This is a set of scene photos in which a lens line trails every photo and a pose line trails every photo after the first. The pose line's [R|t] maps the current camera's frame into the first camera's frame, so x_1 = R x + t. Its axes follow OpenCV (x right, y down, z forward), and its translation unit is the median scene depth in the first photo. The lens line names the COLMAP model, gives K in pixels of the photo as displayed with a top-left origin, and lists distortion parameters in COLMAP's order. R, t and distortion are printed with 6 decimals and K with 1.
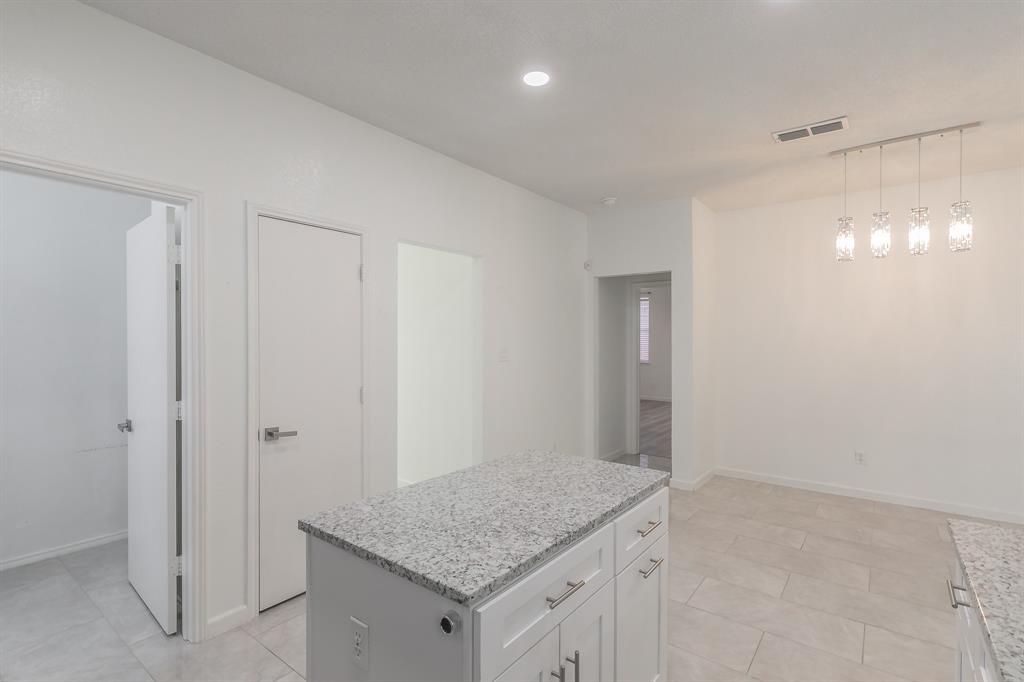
lens RADIAL K [[483.6, 0, 513.8], [0, 483.6, 343.9], [0, 0, 1]] dist [0.002548, 0.000021]
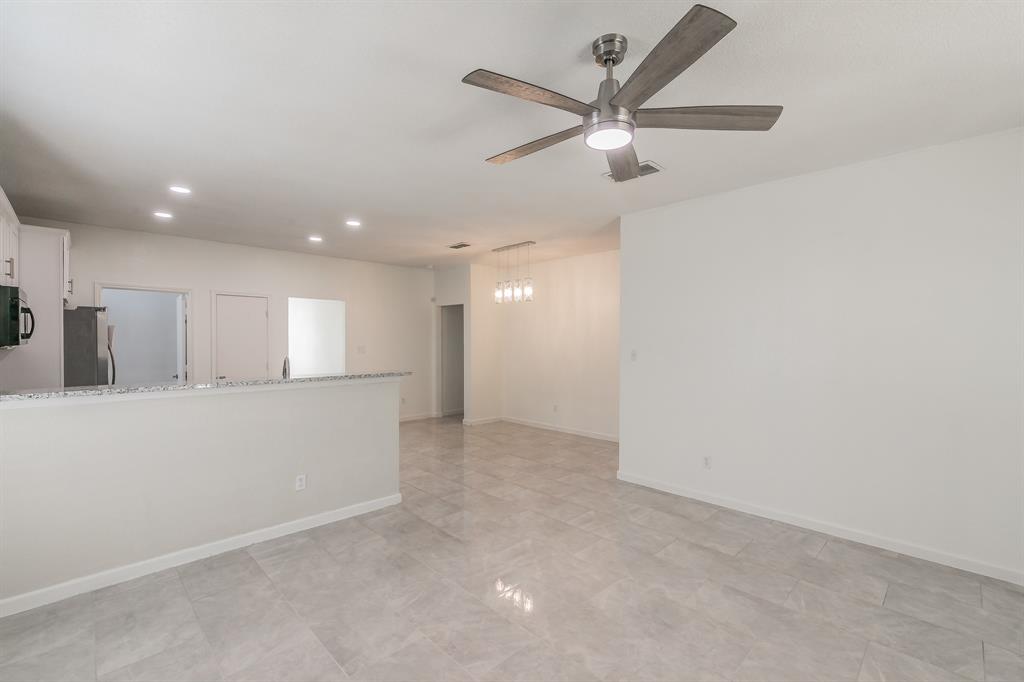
lens RADIAL K [[443.9, 0, 511.8], [0, 443.9, 337.3], [0, 0, 1]] dist [0.002593, -0.003310]
pose [[0.989304, -0.000029, -0.145870, 1.140903], [-0.002148, 0.999889, -0.014765, -0.003930], [0.145854, 0.014920, 0.989194, -0.924549]]
